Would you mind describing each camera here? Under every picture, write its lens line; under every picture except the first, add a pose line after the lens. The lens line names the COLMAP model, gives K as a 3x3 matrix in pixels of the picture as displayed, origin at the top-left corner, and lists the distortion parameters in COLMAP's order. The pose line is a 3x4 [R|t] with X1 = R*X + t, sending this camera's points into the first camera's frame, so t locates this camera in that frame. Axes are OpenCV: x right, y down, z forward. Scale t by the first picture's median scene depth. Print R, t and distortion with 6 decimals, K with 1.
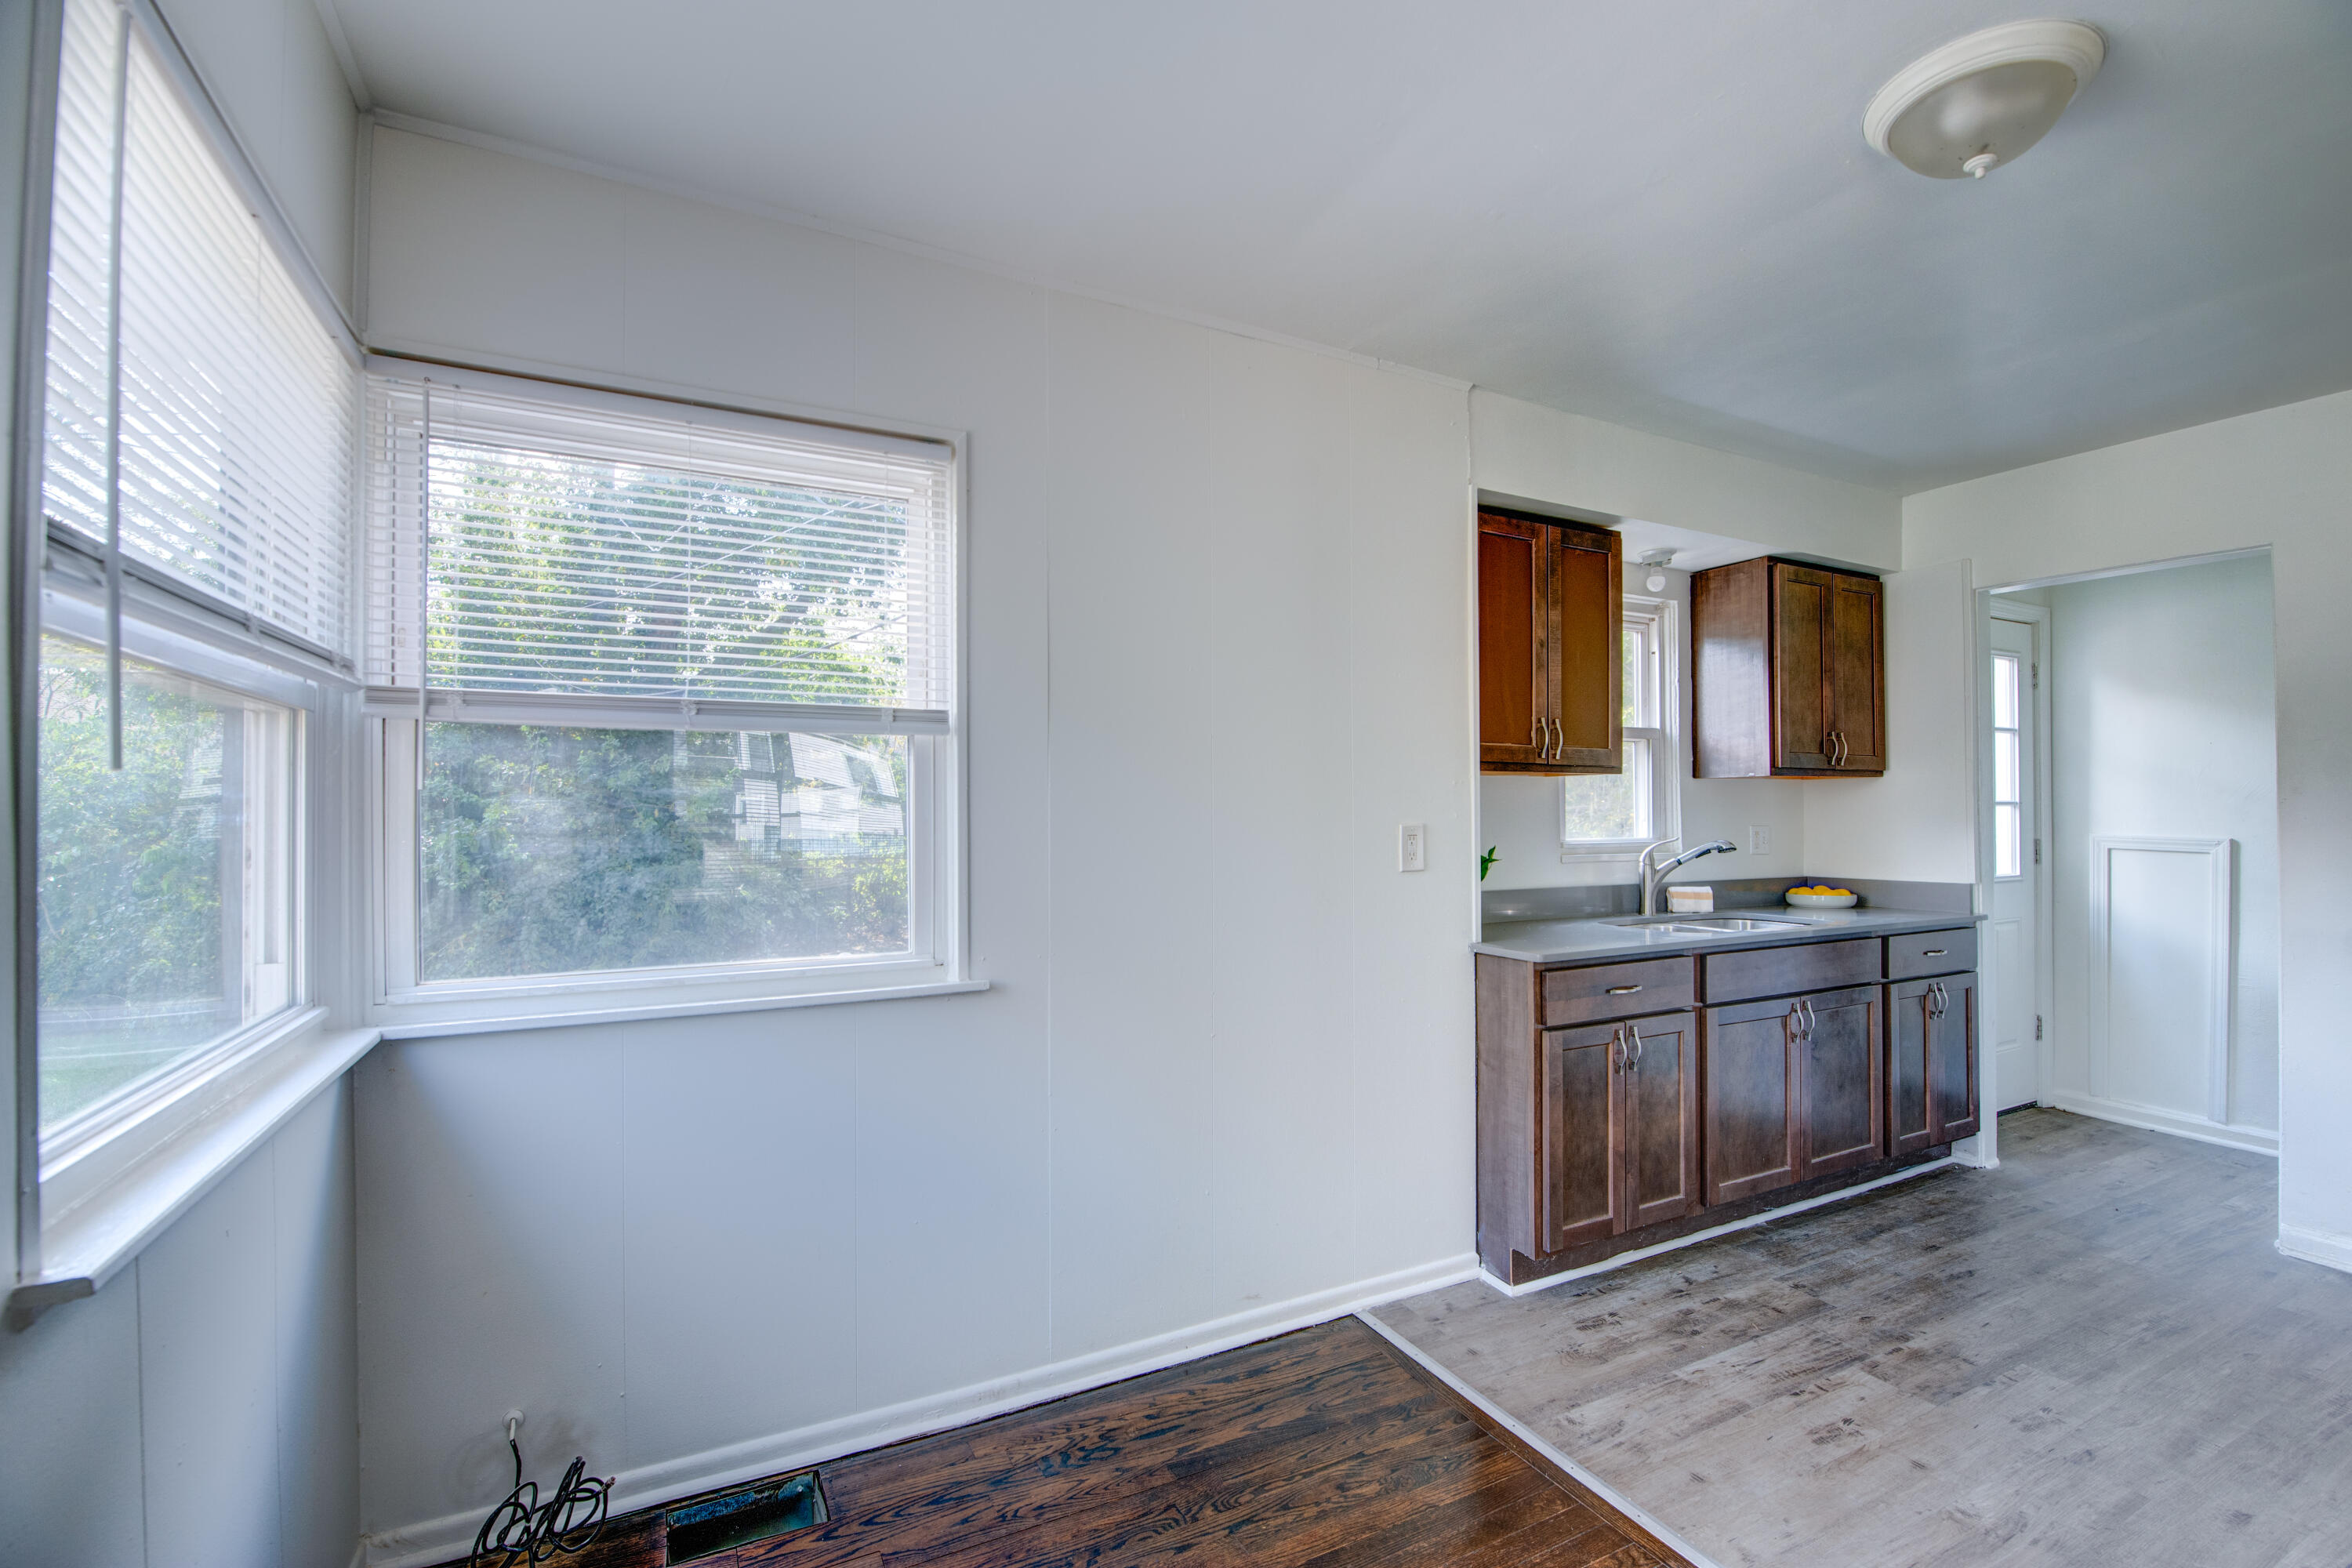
lens RADIAL K [[1013.0, 0, 1158.9], [0, 1013.0, 795.6], [0, 0, 1]] dist [-0.015296, -0.005905]
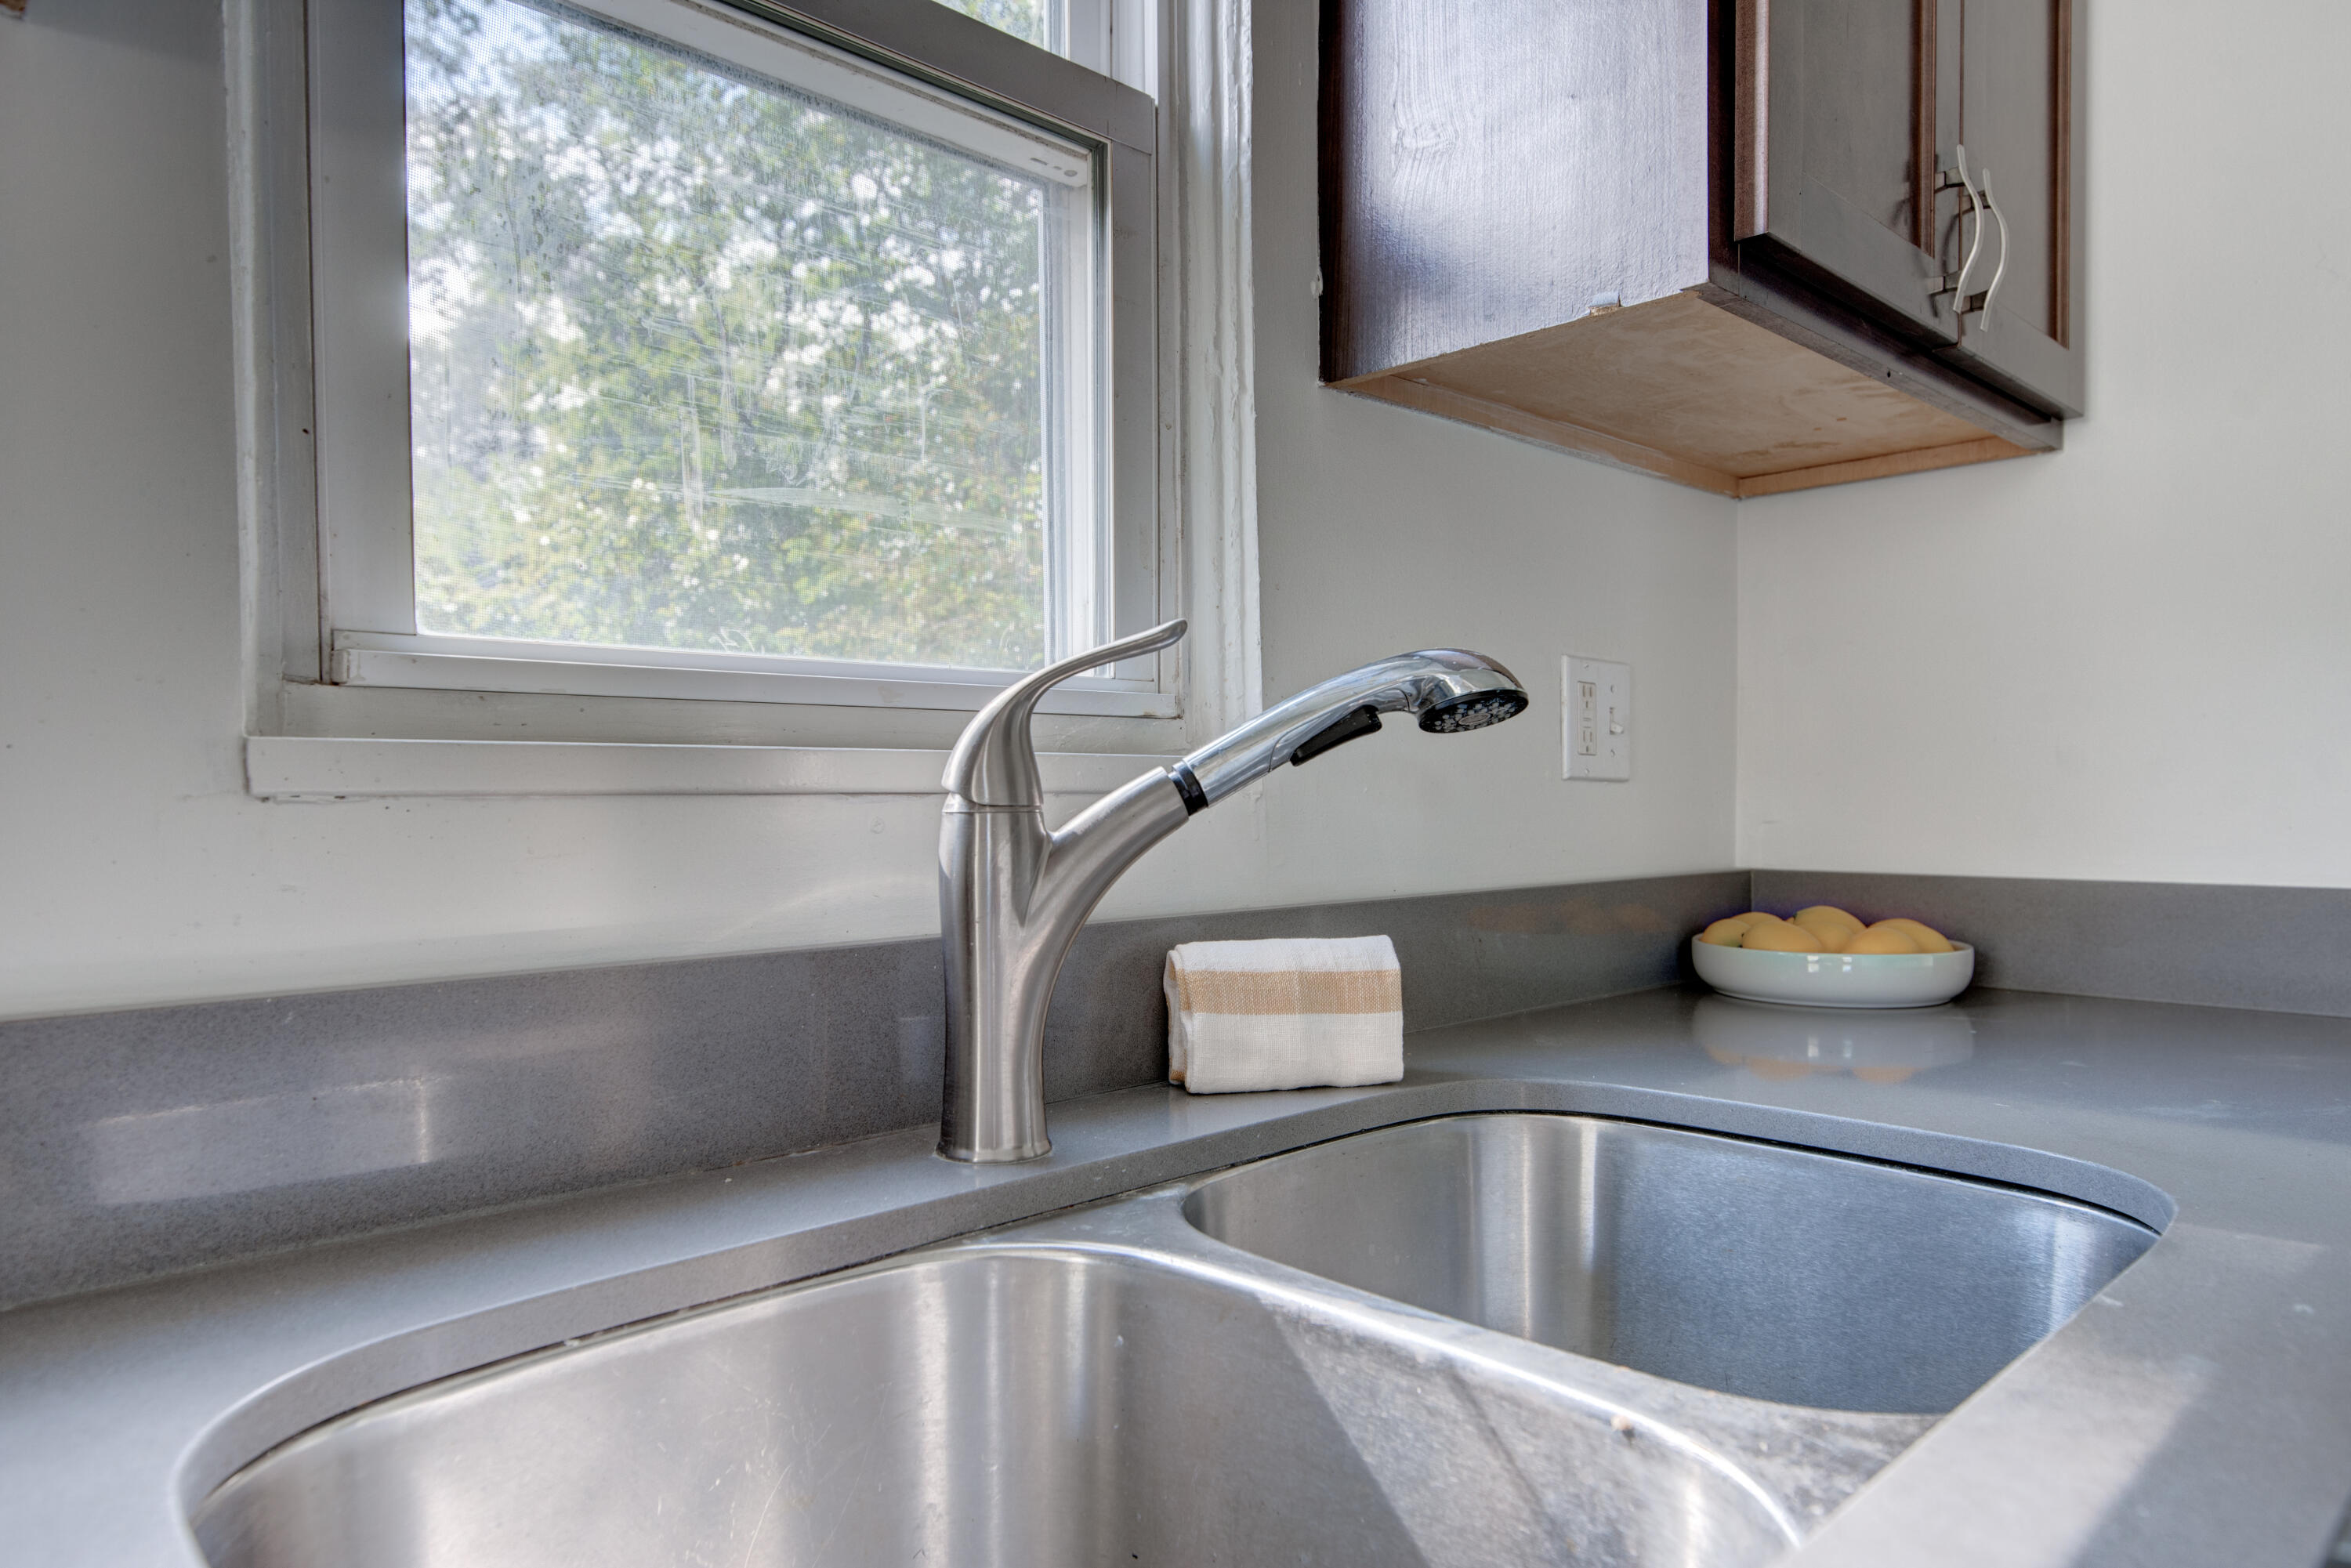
lens RADIAL K [[1493.0, 0, 1177.6], [0, 1493.0, 791.4], [0, 0, 1]] dist [0.037393, 0.001306]
pose [[0.949030, -0.002272, 0.315176, 0.428147], [-0.003244, 0.999851, 0.016977, 0.060152], [-0.315168, -0.017134, 0.948881, 0.760325]]
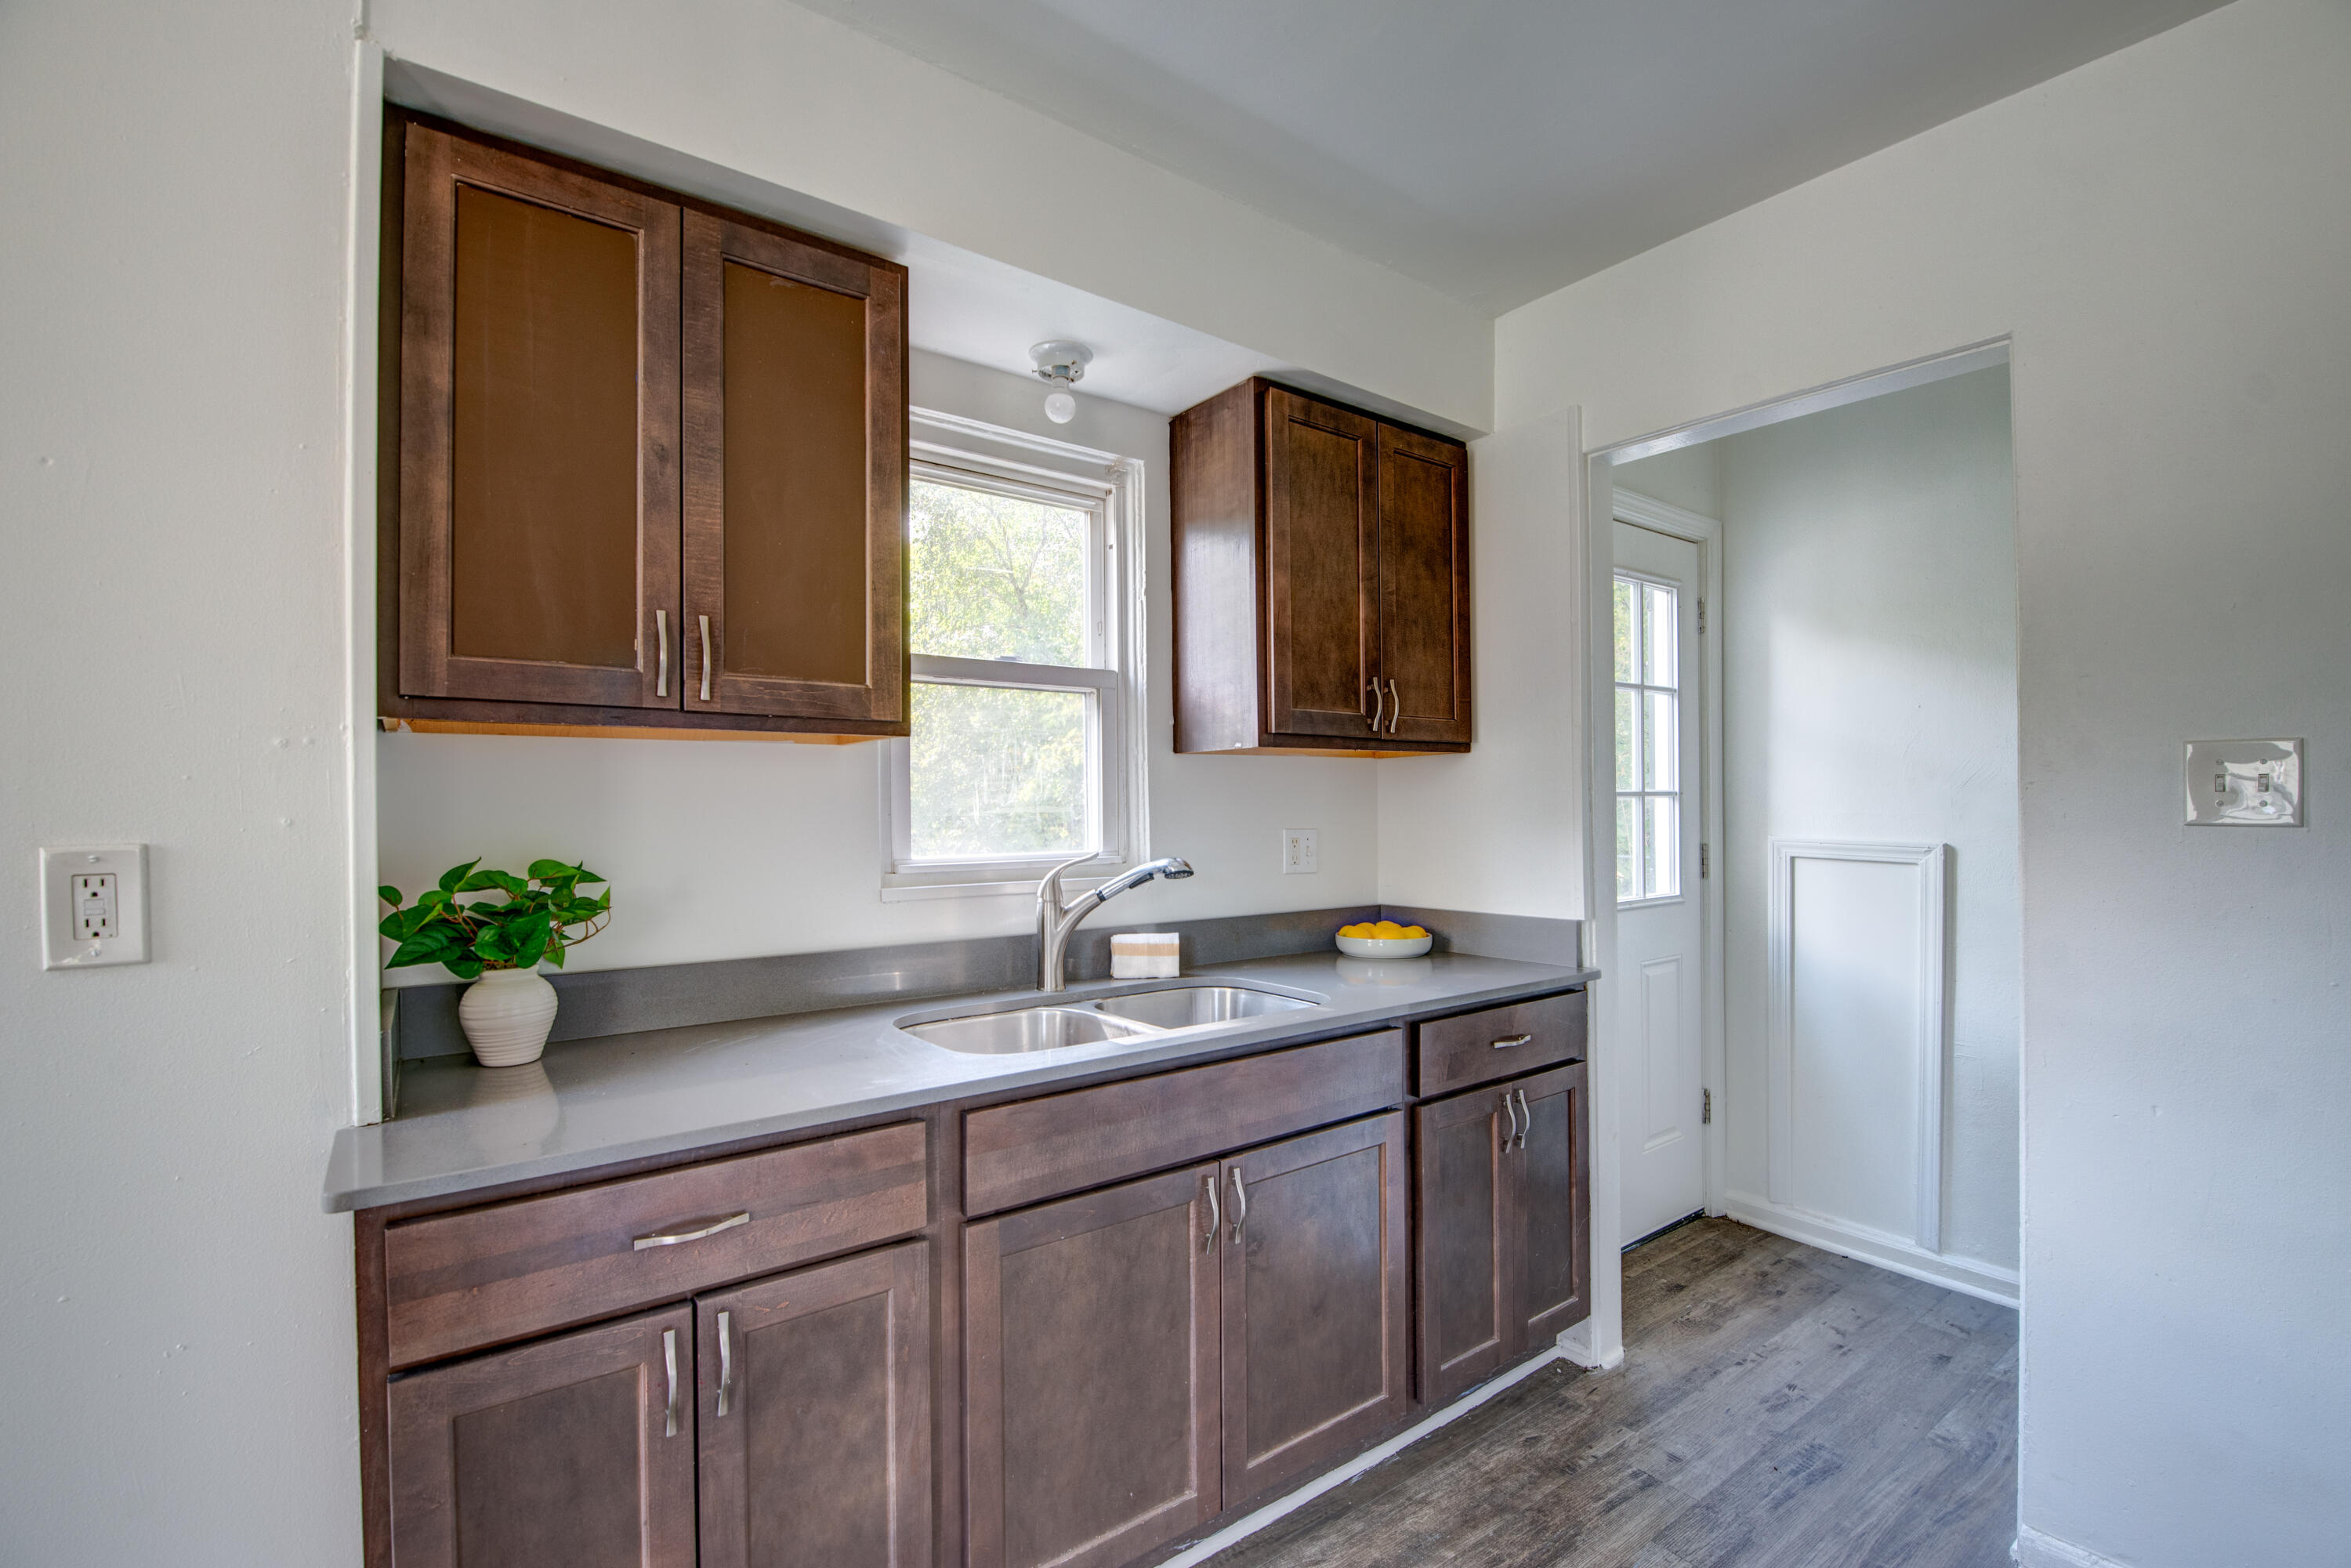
lens RADIAL K [[1012.5, 0, 1175.7], [0, 1012.5, 797.1], [0, 0, 1]] dist [-0.015296, -0.005905]
pose [[0.984803, -0.002803, 0.173651, 0.442254], [0.001827, 0.999982, 0.005781, 0.005990], [-0.173664, -0.005376, 0.984790, 0.410128]]
